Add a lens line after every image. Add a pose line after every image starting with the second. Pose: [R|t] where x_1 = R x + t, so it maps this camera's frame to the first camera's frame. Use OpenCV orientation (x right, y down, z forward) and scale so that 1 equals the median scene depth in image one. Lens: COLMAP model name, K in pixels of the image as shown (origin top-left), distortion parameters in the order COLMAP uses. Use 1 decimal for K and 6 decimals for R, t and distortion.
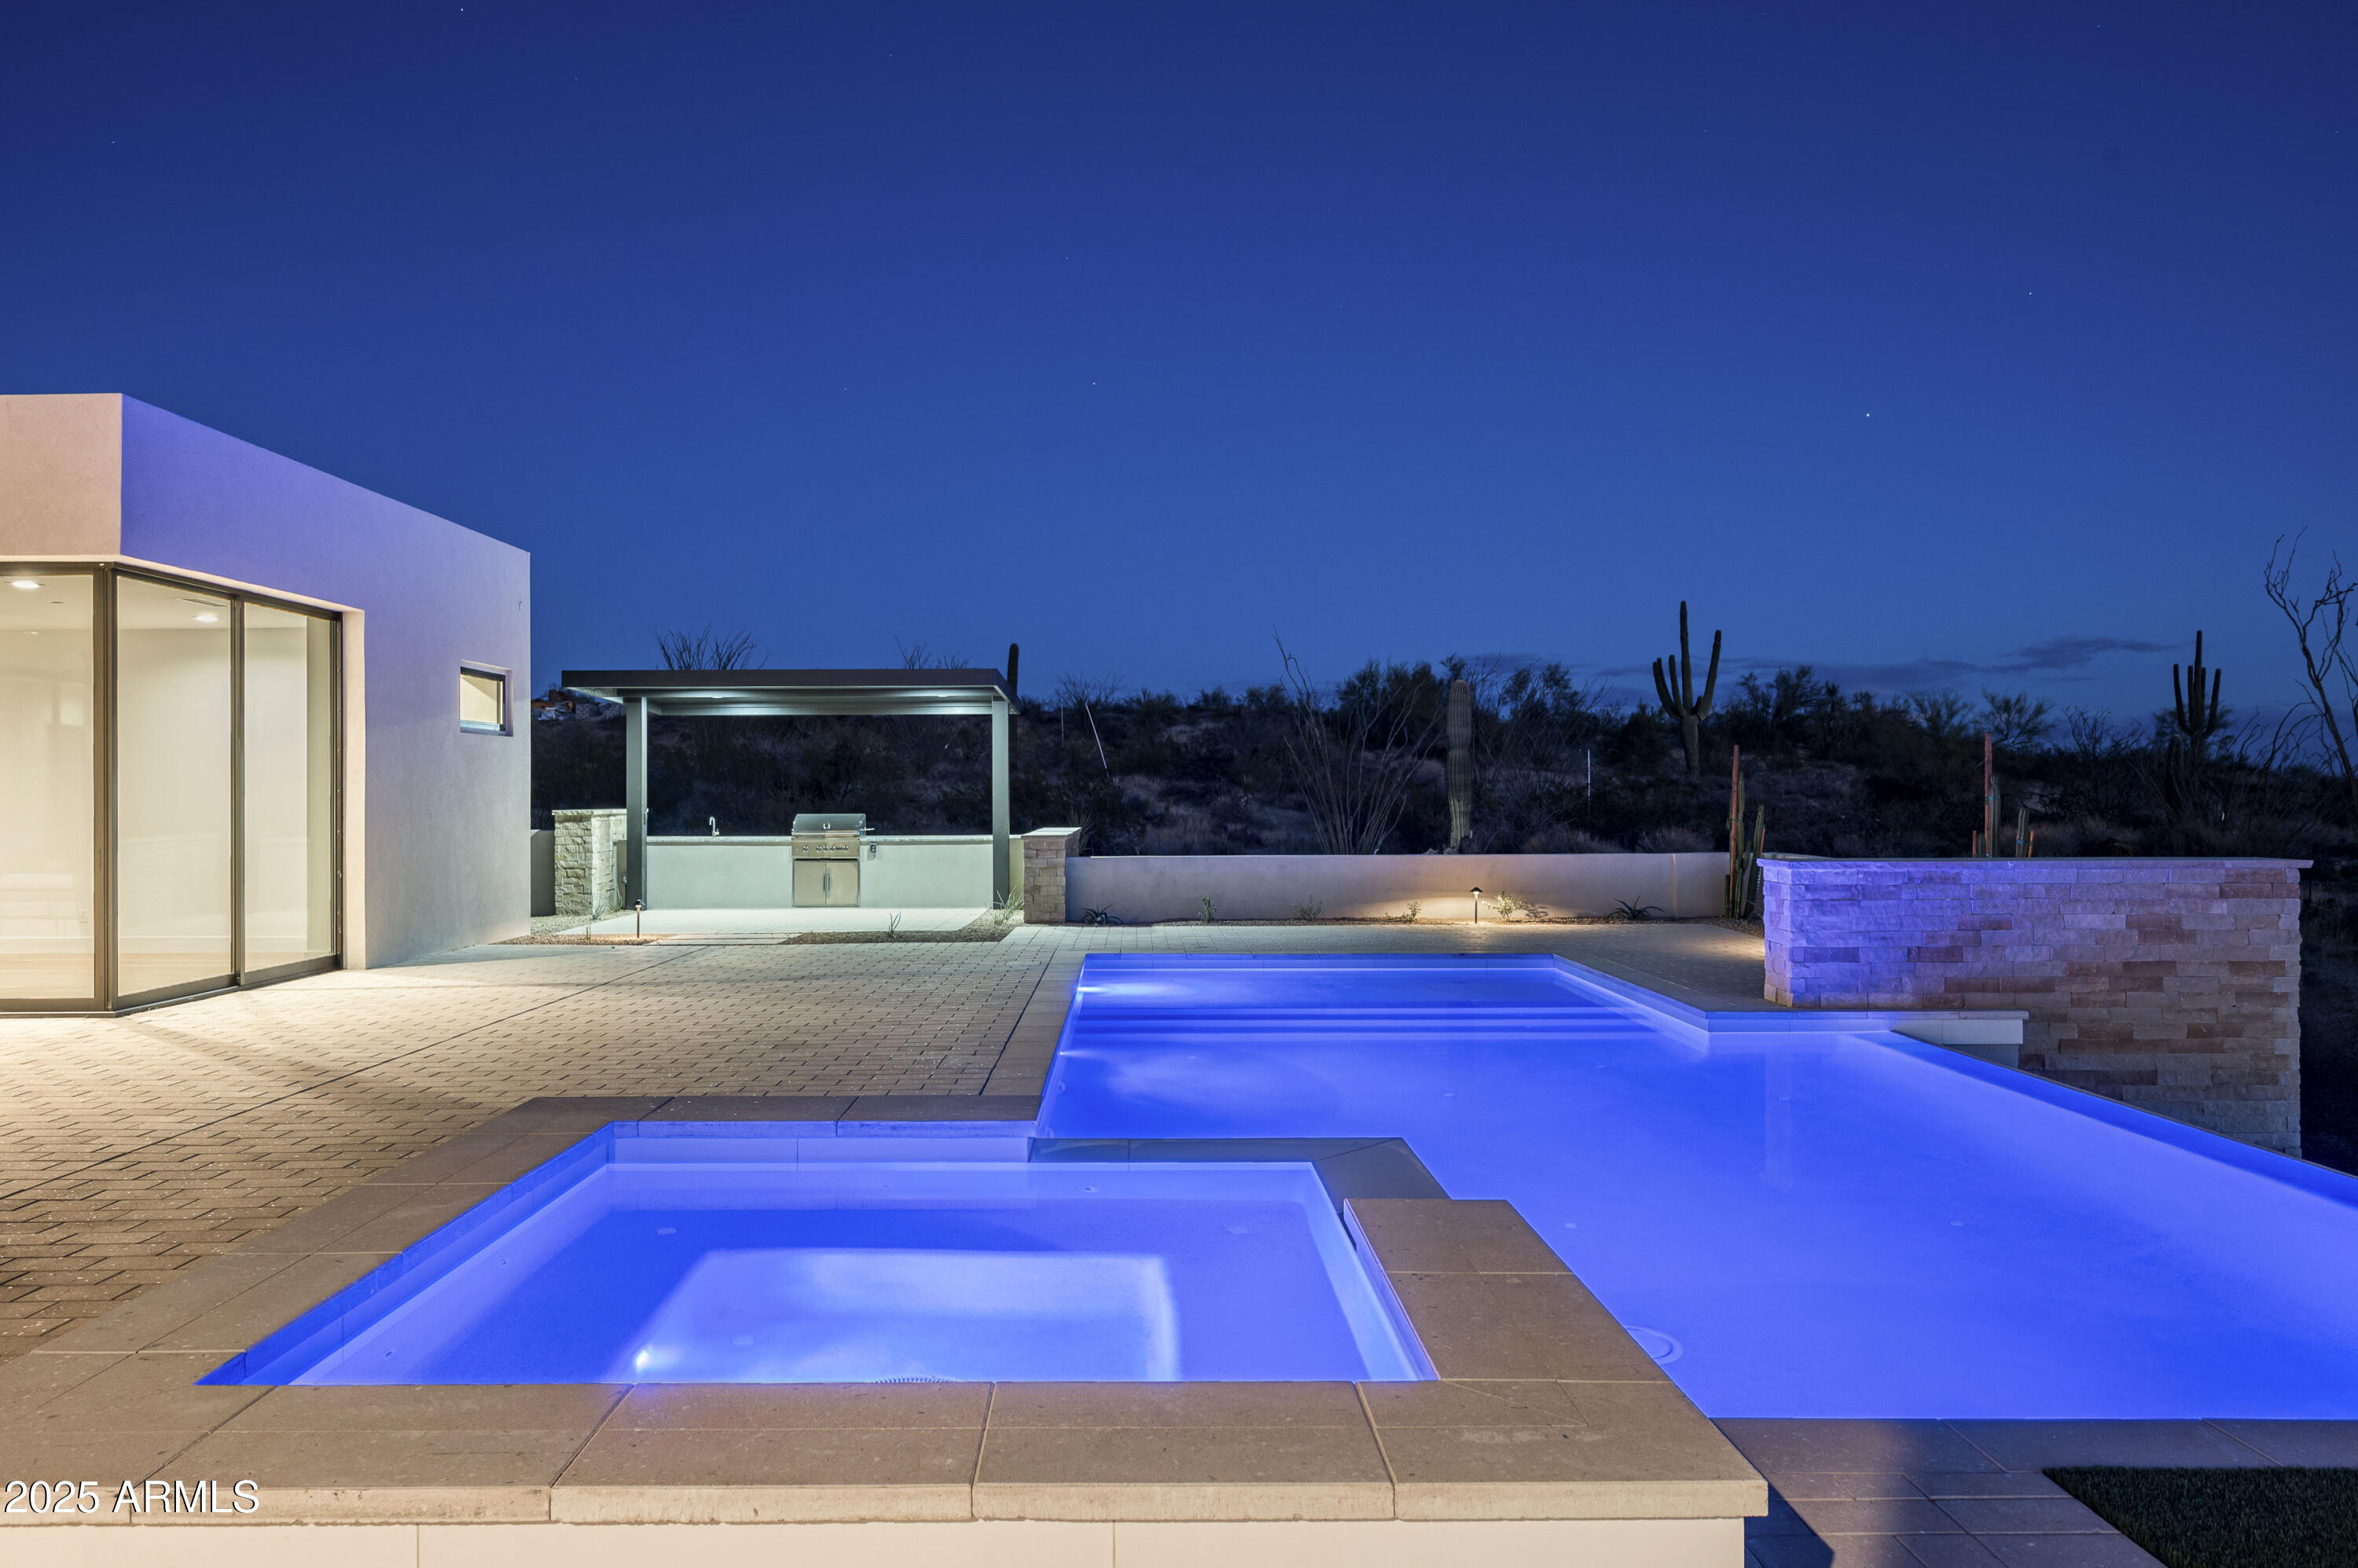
lens RADIAL K [[1541.7, 0, 1094.5], [0, 1541.7, 779.2], [0, 0, 1]] dist [0.004876, 0.002426]
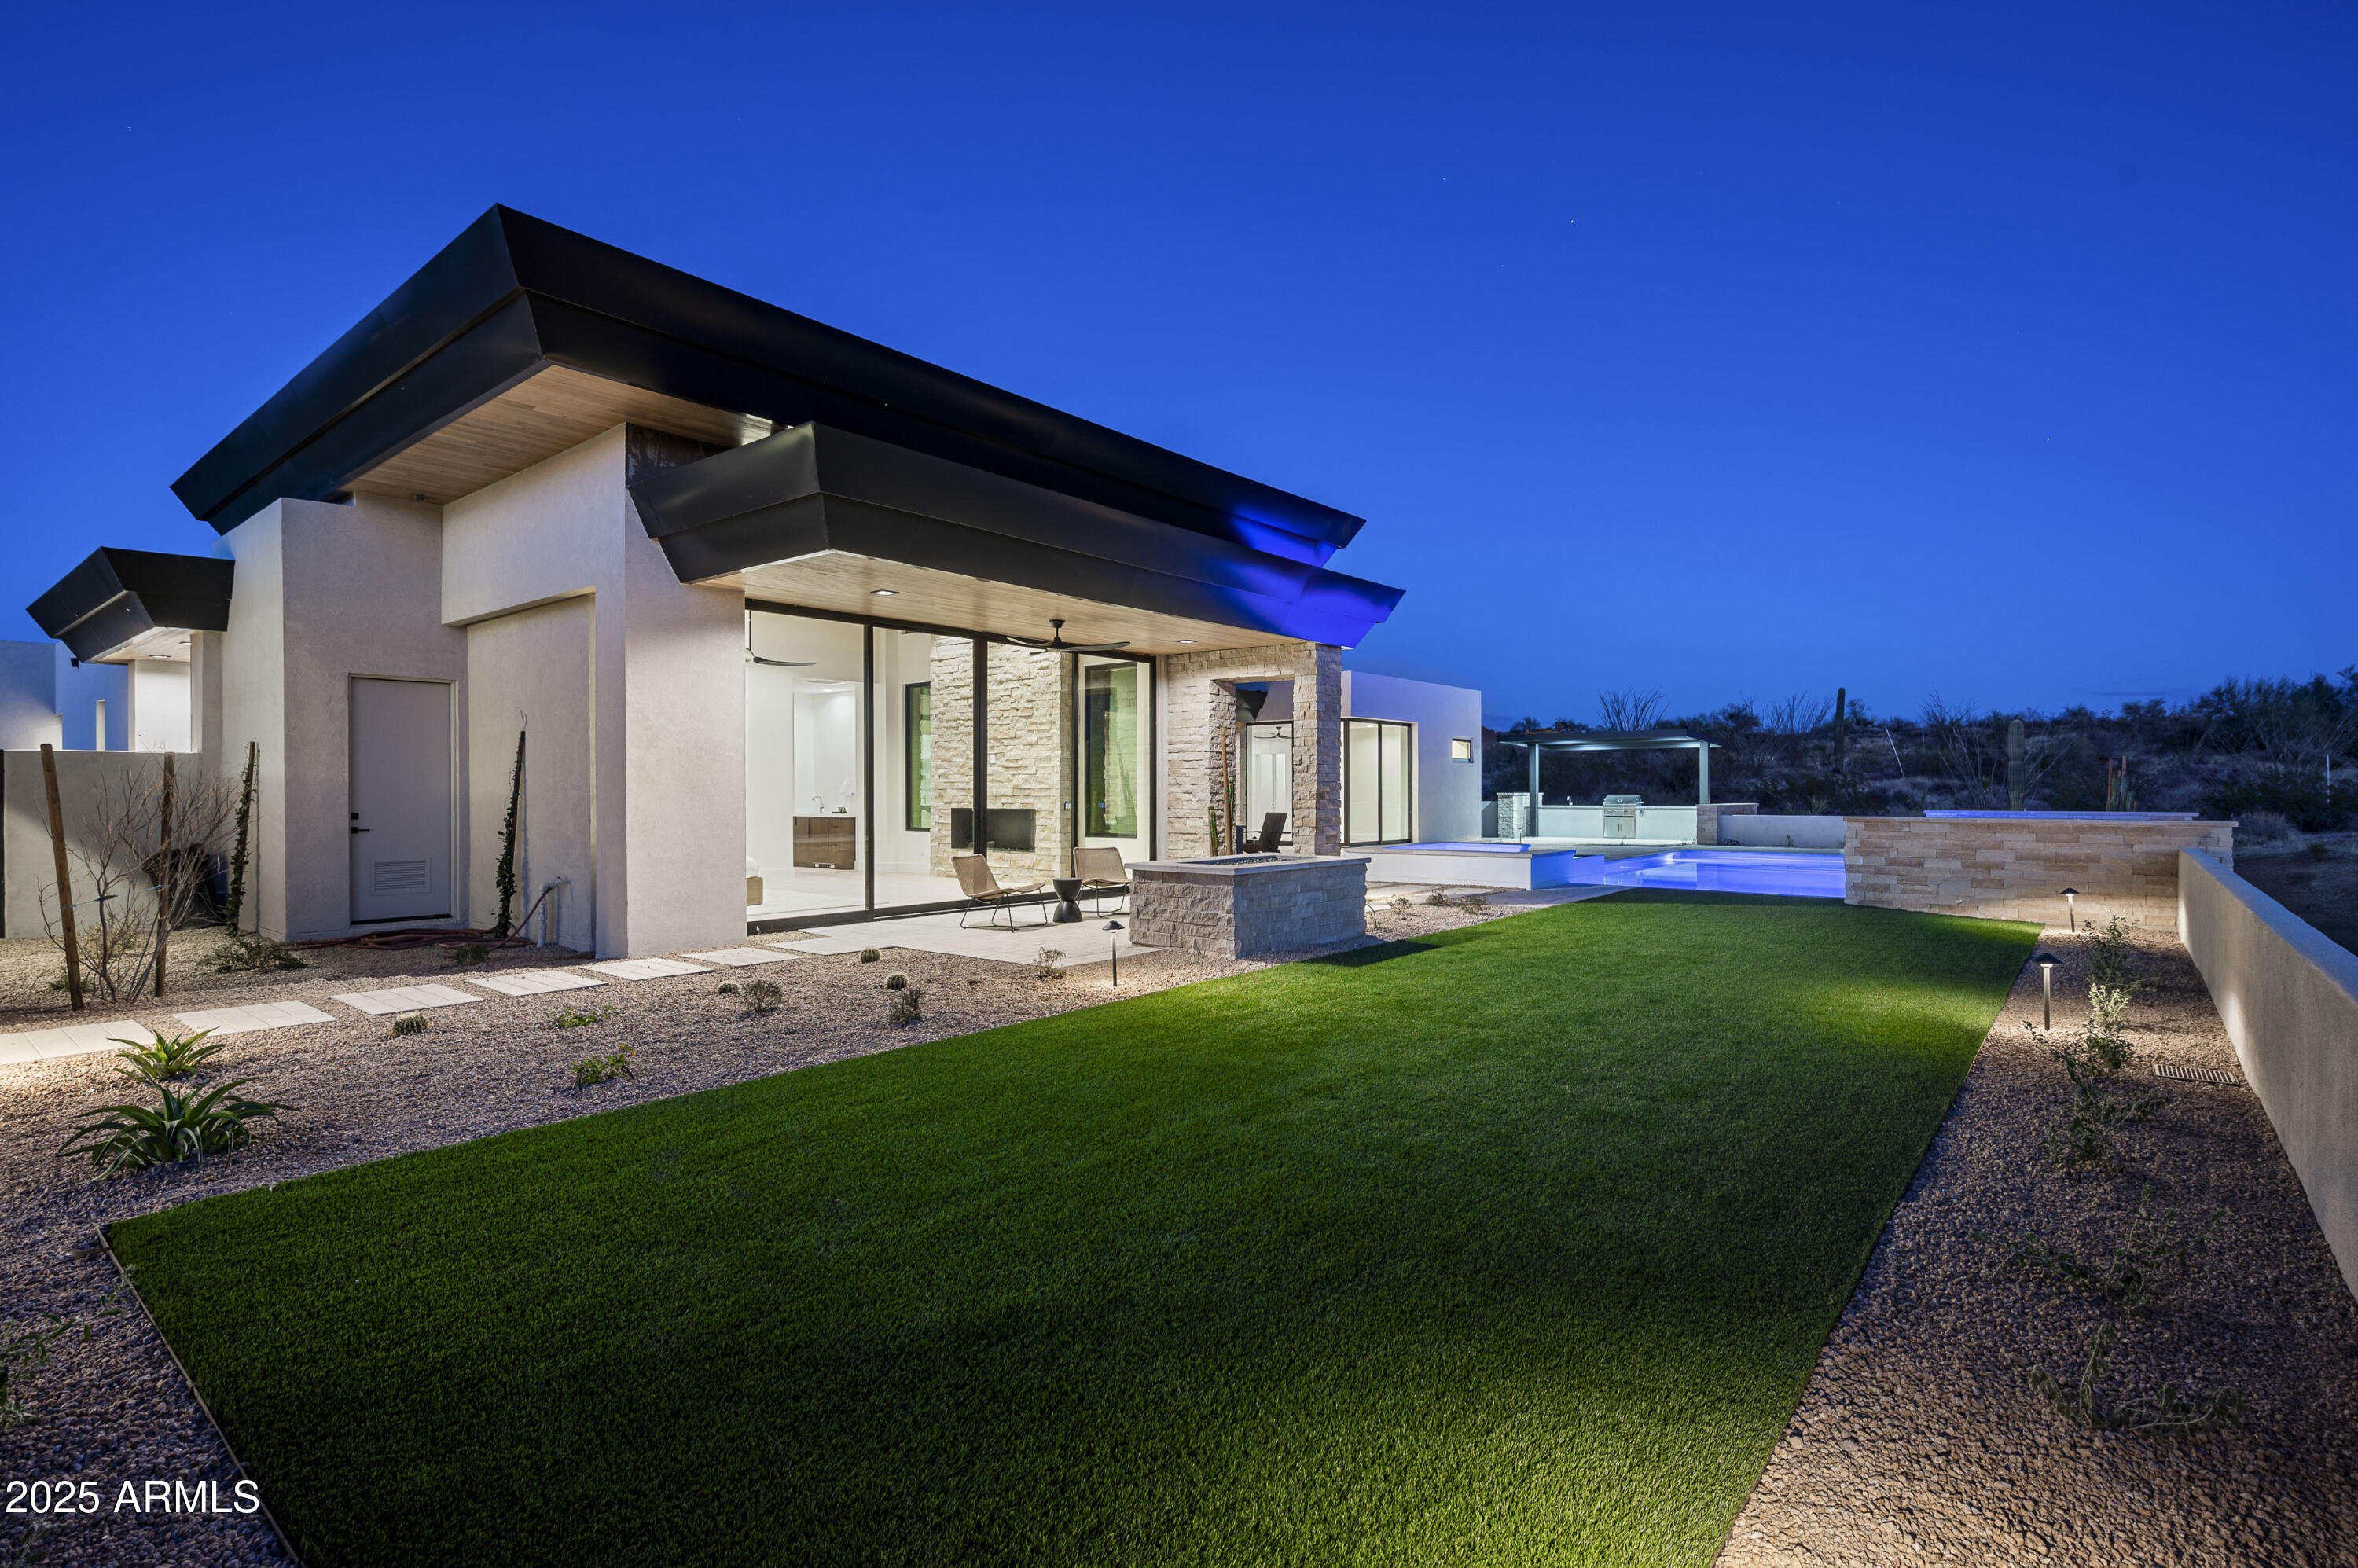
lens RADIAL K [[1128.5, 0, 1190.8], [0, 1128.5, 794.1], [0, 0, 1]] dist [0.001918, 0.000098]
pose [[0.783248, 0.004327, -0.621694, 0.188251], [0.002932, 0.999939, 0.010654, 0.001007], [0.621702, -0.010167, 0.783188, -0.342798]]
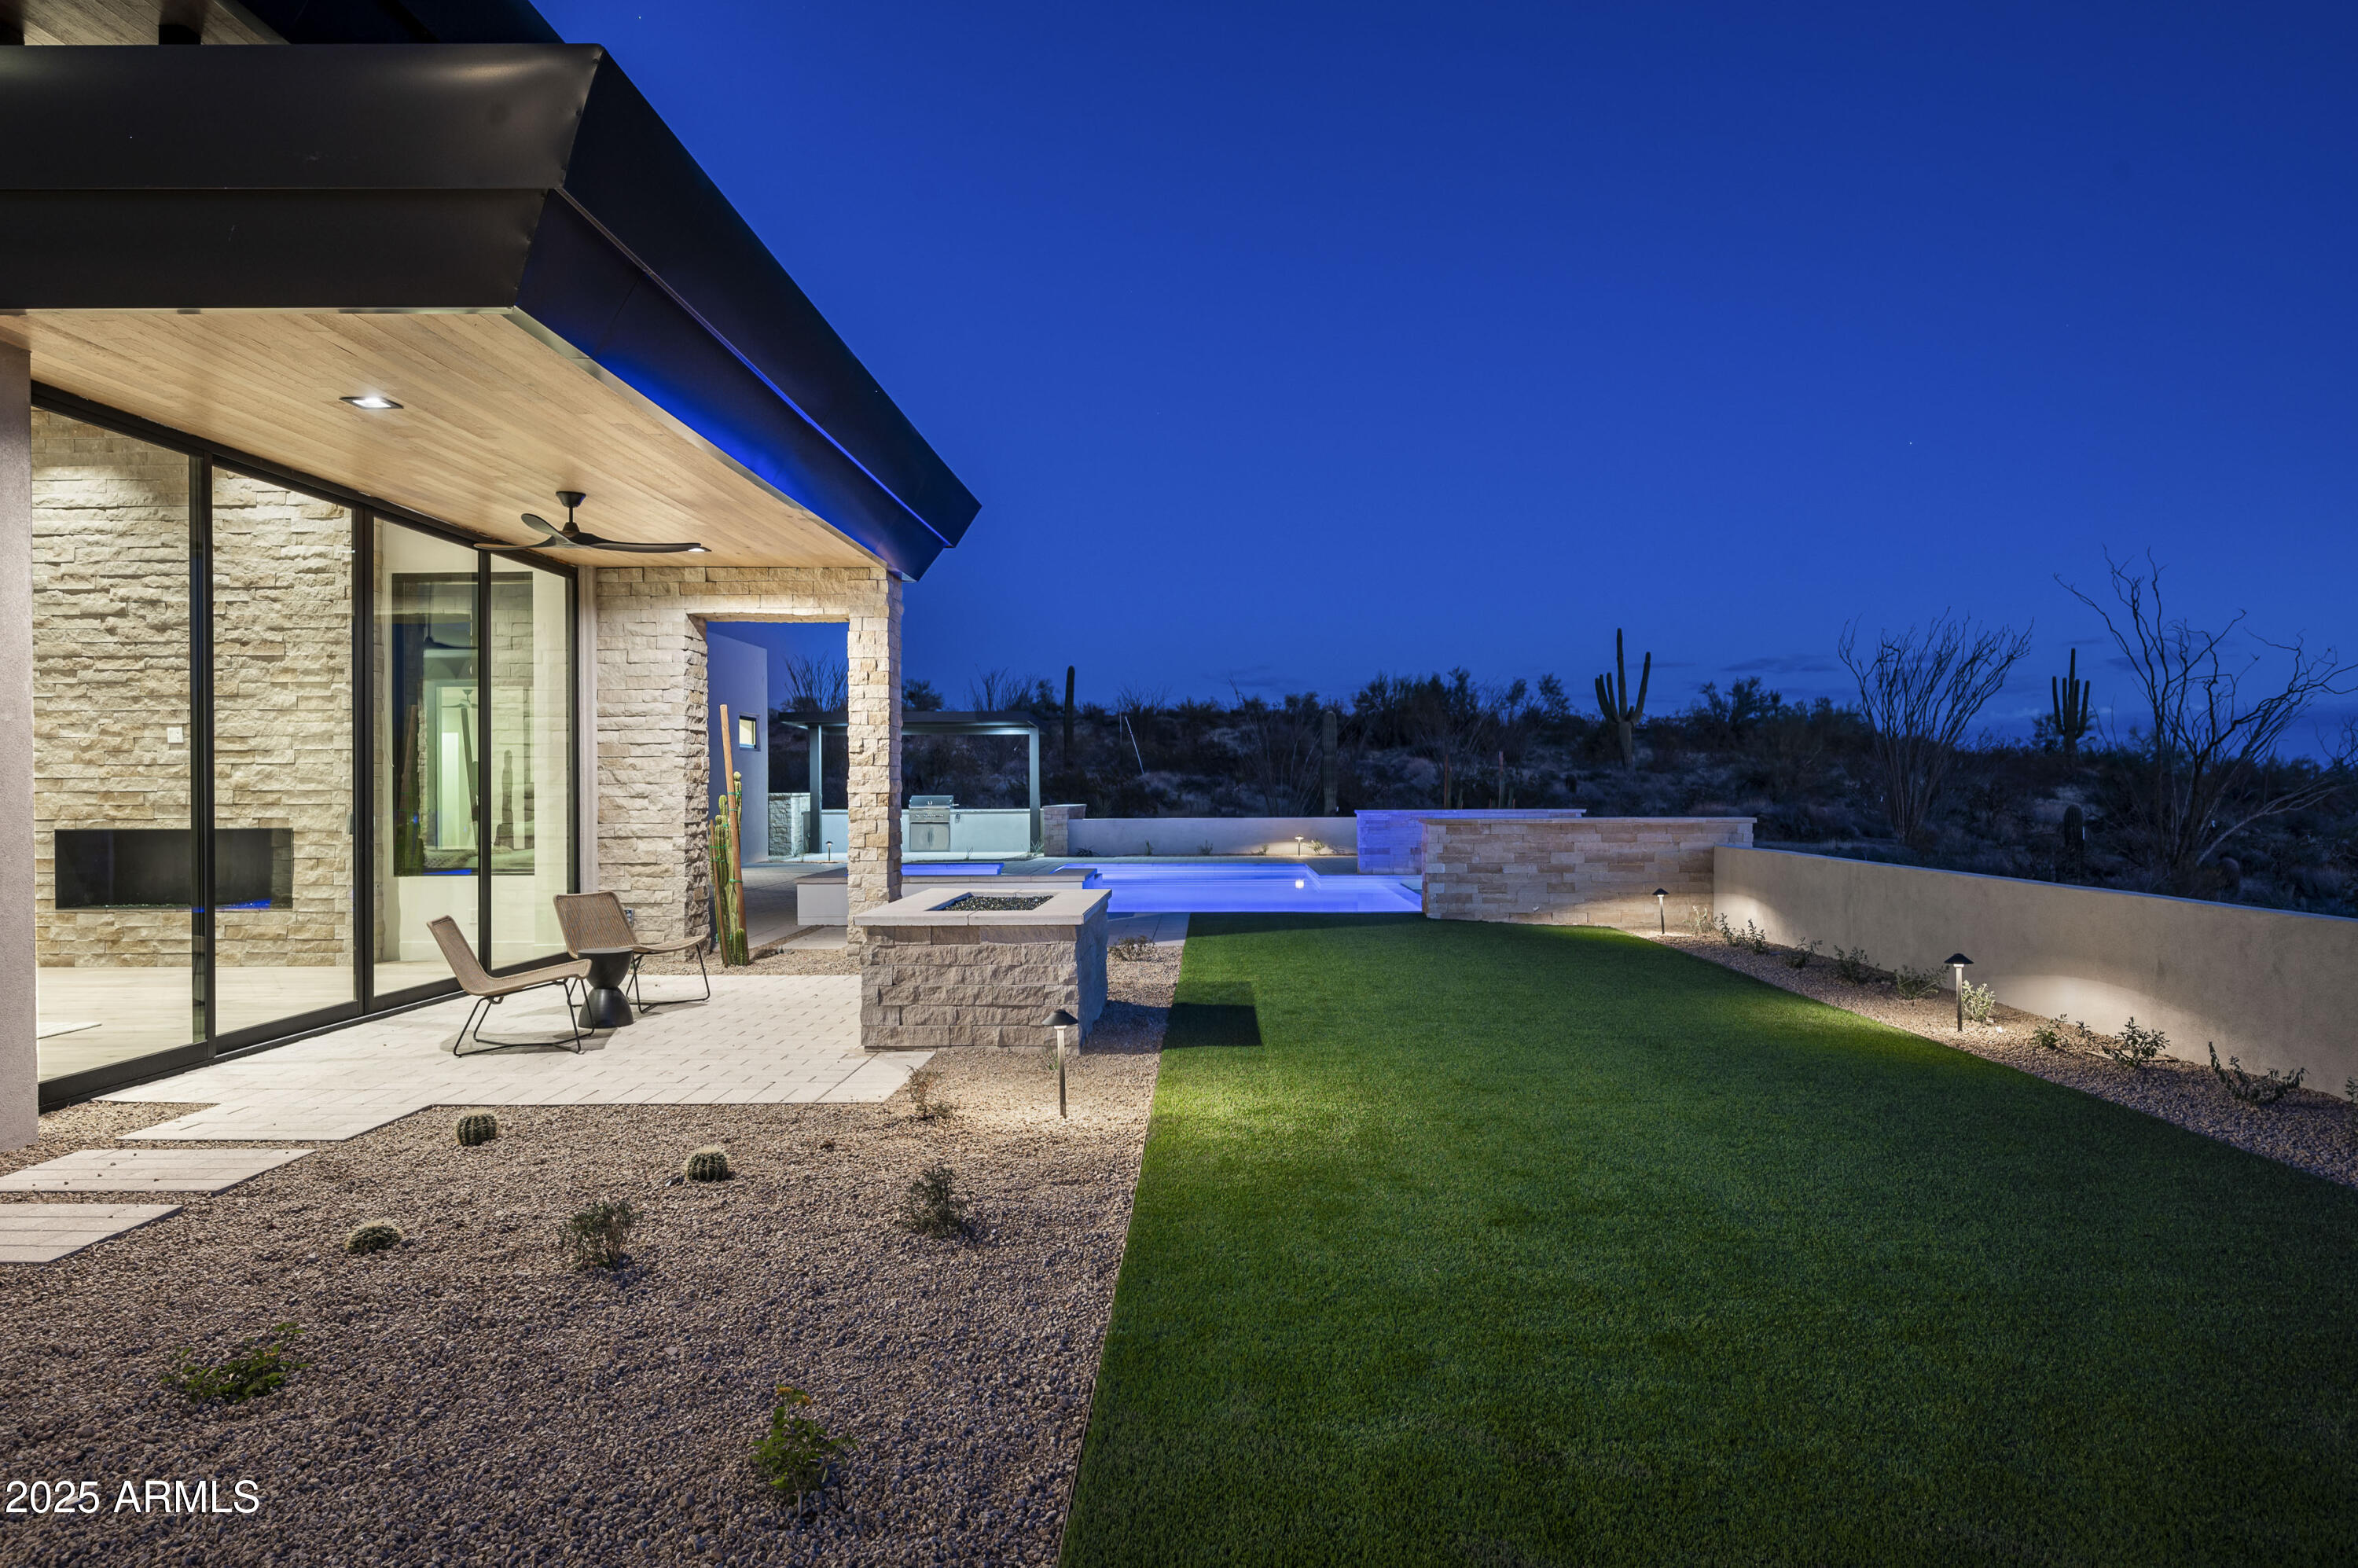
lens RADIAL K [[1541.7, 0, 1175.1], [0, 1541.7, 788.2], [0, 0, 1]] dist [0.004876, 0.002426]
pose [[0.999987, -0.001255, -0.005026, 0.054470], [0.001300, 0.999958, 0.009020, 0.000093], [0.005014, -0.009027, 0.999947, -0.362420]]
